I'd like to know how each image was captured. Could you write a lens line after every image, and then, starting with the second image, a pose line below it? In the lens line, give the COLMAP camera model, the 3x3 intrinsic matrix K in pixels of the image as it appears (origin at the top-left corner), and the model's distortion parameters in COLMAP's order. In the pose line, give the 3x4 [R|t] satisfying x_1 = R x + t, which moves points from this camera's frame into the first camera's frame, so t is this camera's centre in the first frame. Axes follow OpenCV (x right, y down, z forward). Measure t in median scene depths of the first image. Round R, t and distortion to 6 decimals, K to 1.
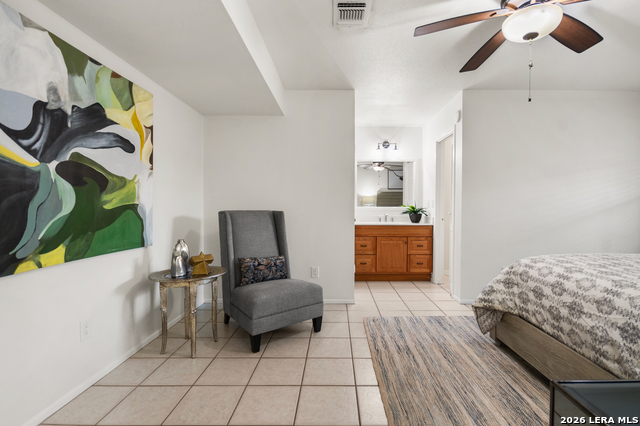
lens RADIAL K [[281.3, 0, 330.5], [0, 281.3, 212.8], [0, 0, 1]] dist [0.000209, -0.008799]
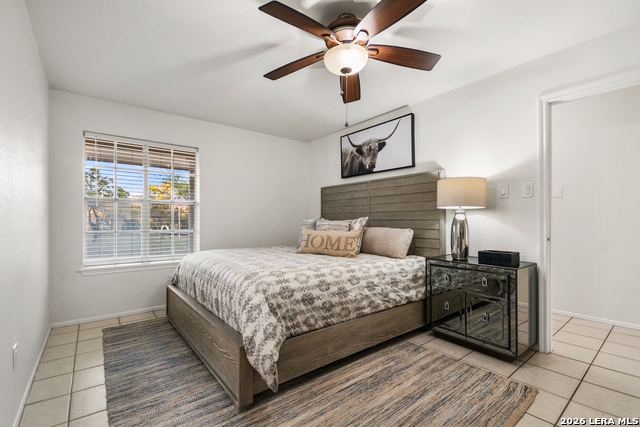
lens RADIAL K [[281.3, 0, 330.5], [0, 281.3, 213.3], [0, 0, 1]] dist [0.000209, -0.008799]
pose [[-0.639286, 0.011058, 0.768889, -0.151853], [0.013485, 0.999904, -0.003168, -0.040134], [-0.768850, 0.008344, -0.639374, 1.809695]]
